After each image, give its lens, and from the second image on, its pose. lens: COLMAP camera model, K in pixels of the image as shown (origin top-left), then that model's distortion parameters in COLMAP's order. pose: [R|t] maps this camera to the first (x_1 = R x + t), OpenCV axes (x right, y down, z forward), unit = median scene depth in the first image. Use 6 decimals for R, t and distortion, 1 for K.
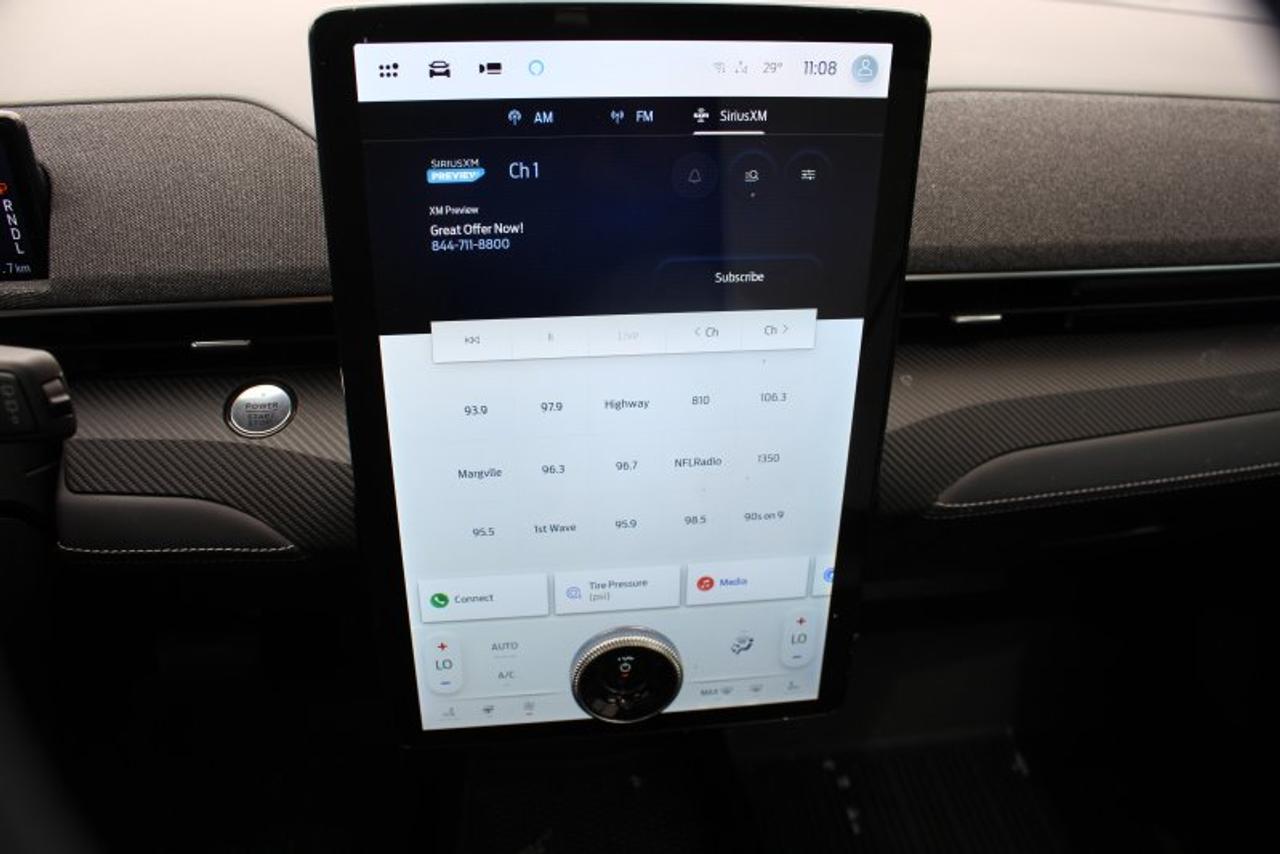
lens RADIAL K [[1056.5, 0, 614.8], [0, 1056.5, 432.1], [0, 0, 1]] dist [-0.115144, 0.069107]
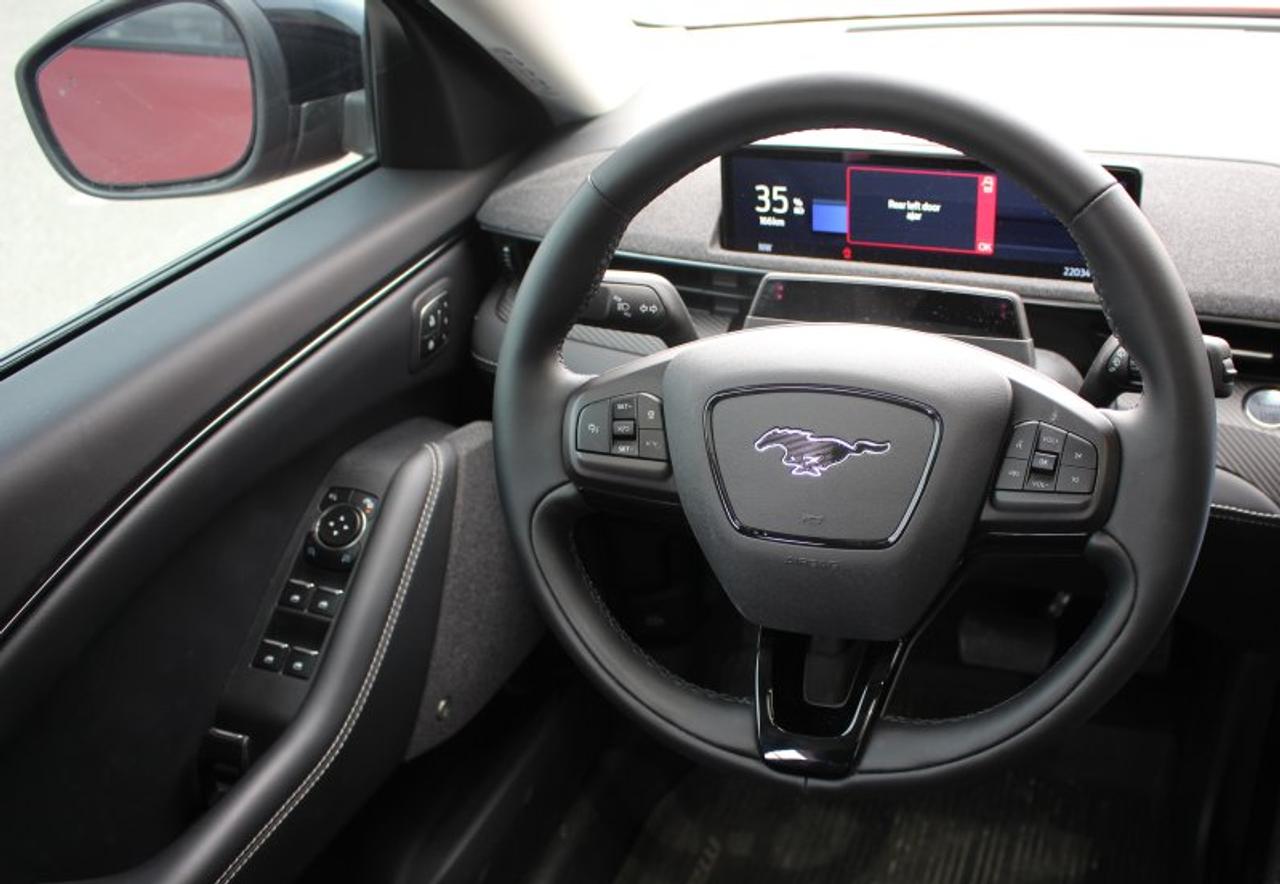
lens RADIAL K [[1341.1, 0, 733.7], [0, 1341.1, 488.7], [0, 0, 1]] dist [-0.123929, 0.000000]
pose [[0.907501, 0.171519, -0.383435, -0.296290], [-0.176680, 0.984022, 0.022013, 0.154114], [0.381085, 0.047768, 0.923305, -0.729528]]
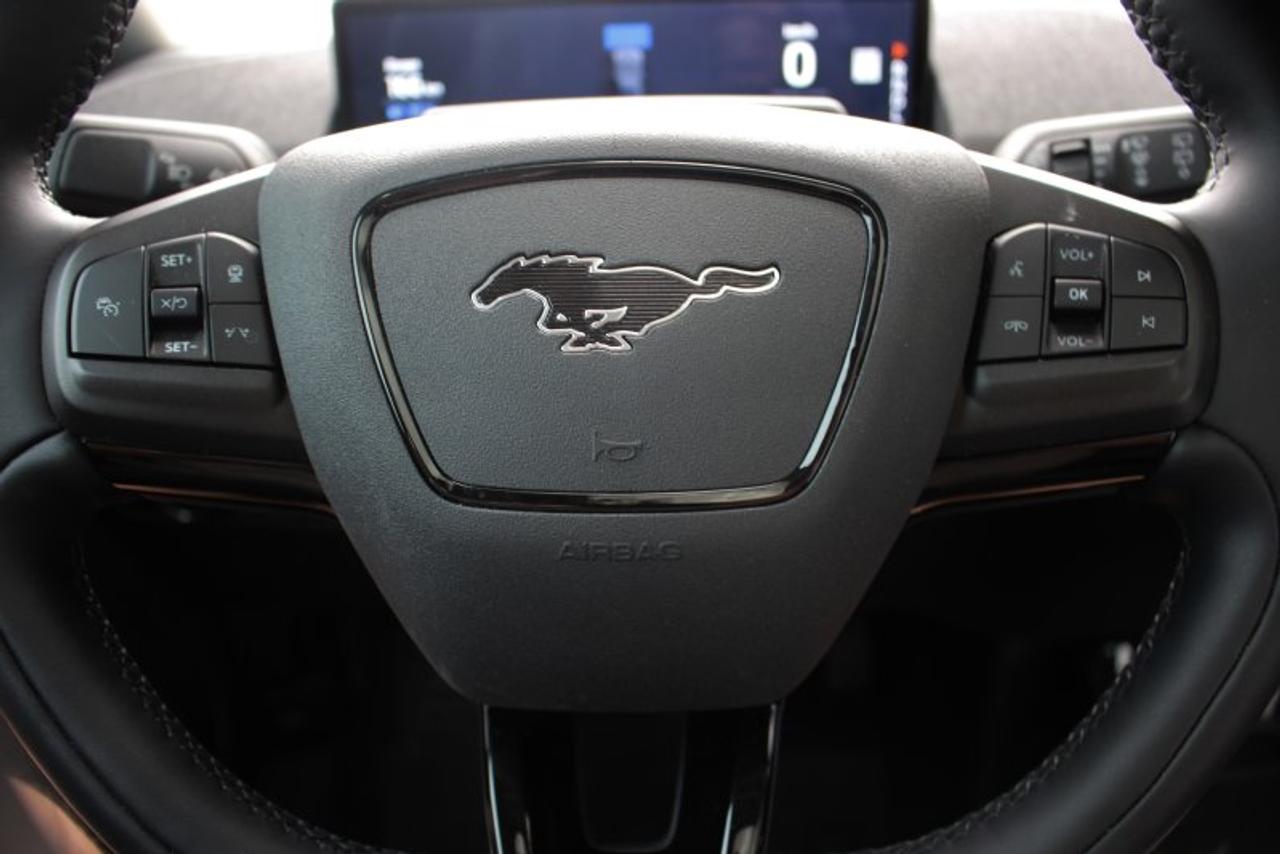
lens RADIAL K [[1056.5, 0, 643.2], [0, 1056.5, 403.9], [0, 0, 1]] dist [-0.115144, 0.069107]
pose [[0.988057, 0.064712, -0.139842, -0.645073], [-0.088559, 0.981165, -0.171678, 0.255716], [0.126098, 0.182012, 0.975177, 0.052737]]
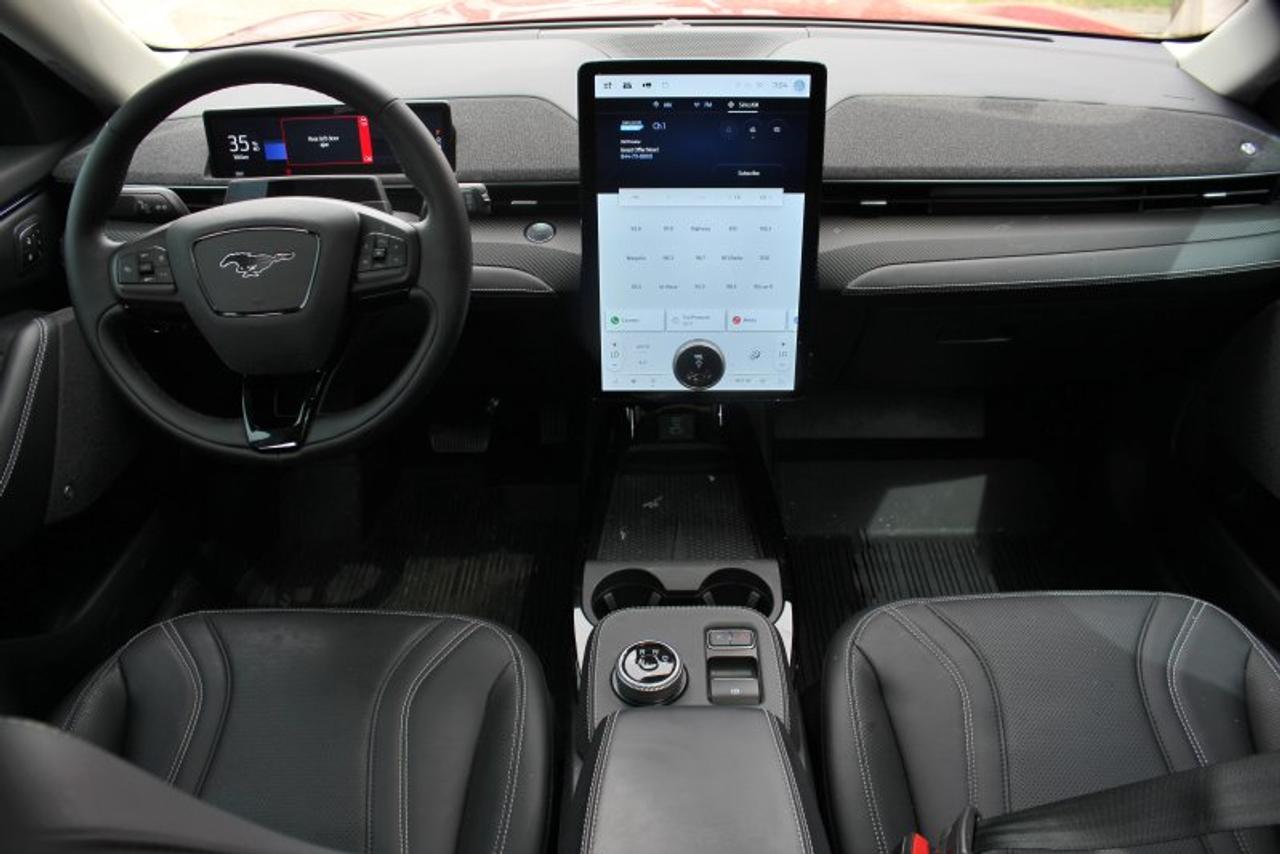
lens RADIAL K [[1056.5, 0, 621.1], [0, 1056.5, 419.1], [0, 0, 1]] dist [-0.115144, 0.069107]
pose [[0.989771, 0.043210, -0.135967, 0.157827], [-0.046184, 0.998756, -0.018792, 0.407767], [0.134986, 0.024879, 0.990535, -1.197319]]
